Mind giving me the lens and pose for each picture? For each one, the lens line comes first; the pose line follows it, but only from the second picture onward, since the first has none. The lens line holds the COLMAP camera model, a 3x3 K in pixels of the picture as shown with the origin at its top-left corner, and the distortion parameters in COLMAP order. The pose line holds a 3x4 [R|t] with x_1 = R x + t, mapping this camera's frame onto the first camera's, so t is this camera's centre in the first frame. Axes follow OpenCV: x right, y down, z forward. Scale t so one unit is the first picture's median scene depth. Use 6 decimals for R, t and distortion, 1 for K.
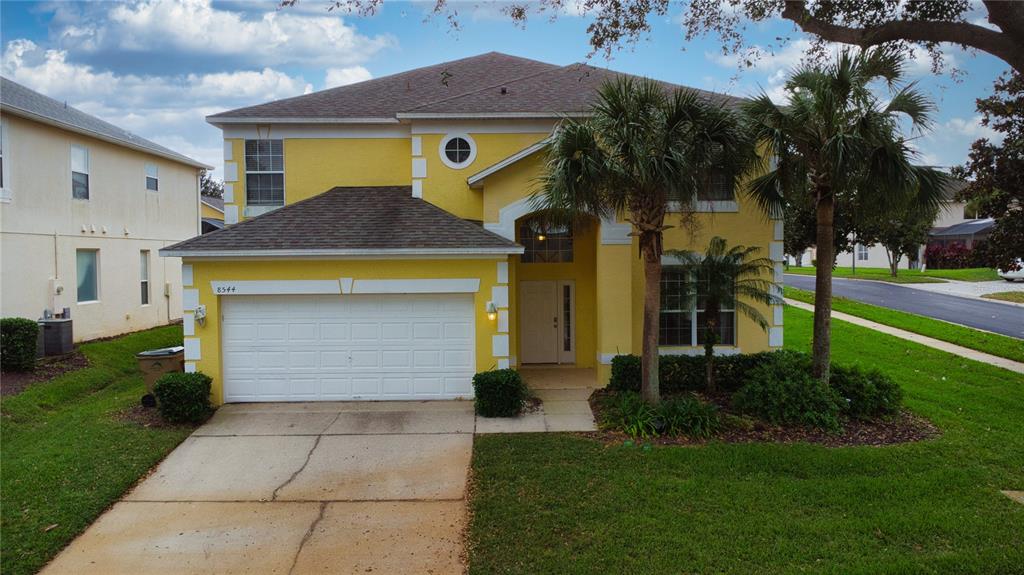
lens RADIAL K [[794.0, 0, 512.0], [0, 794.0, 287.5], [0, 0, 1]] dist [-0.002541, -0.000262]
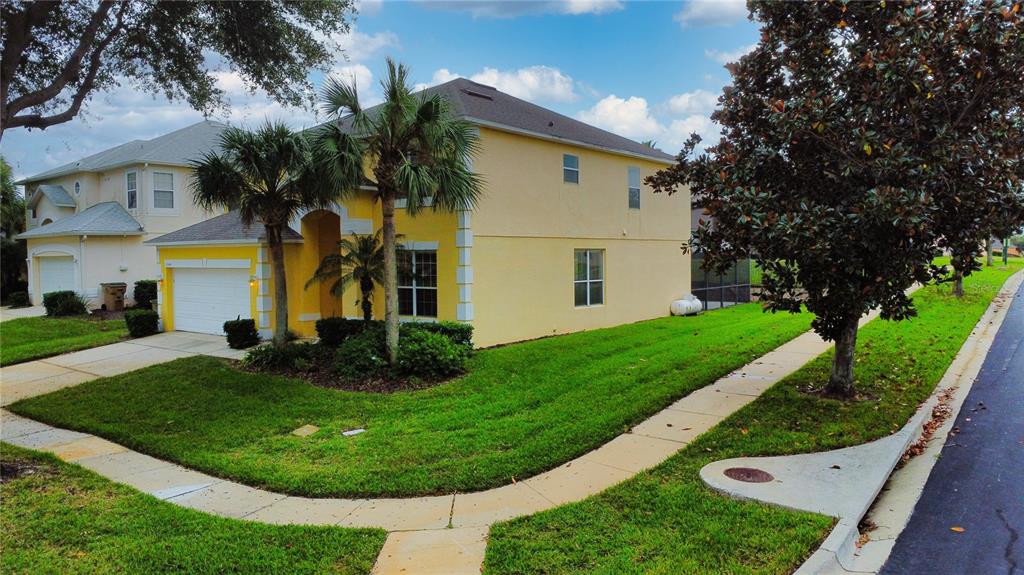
lens RADIAL K [[794.0, 0, 512.0], [0, 794.0, 287.5], [0, 0, 1]] dist [-0.002541, -0.000262]
pose [[0.759870, 0.027642, -0.649487, 1.182196], [-0.027813, 0.999563, 0.010002, 0.012313], [0.649479, 0.010464, 0.760307, 0.164769]]
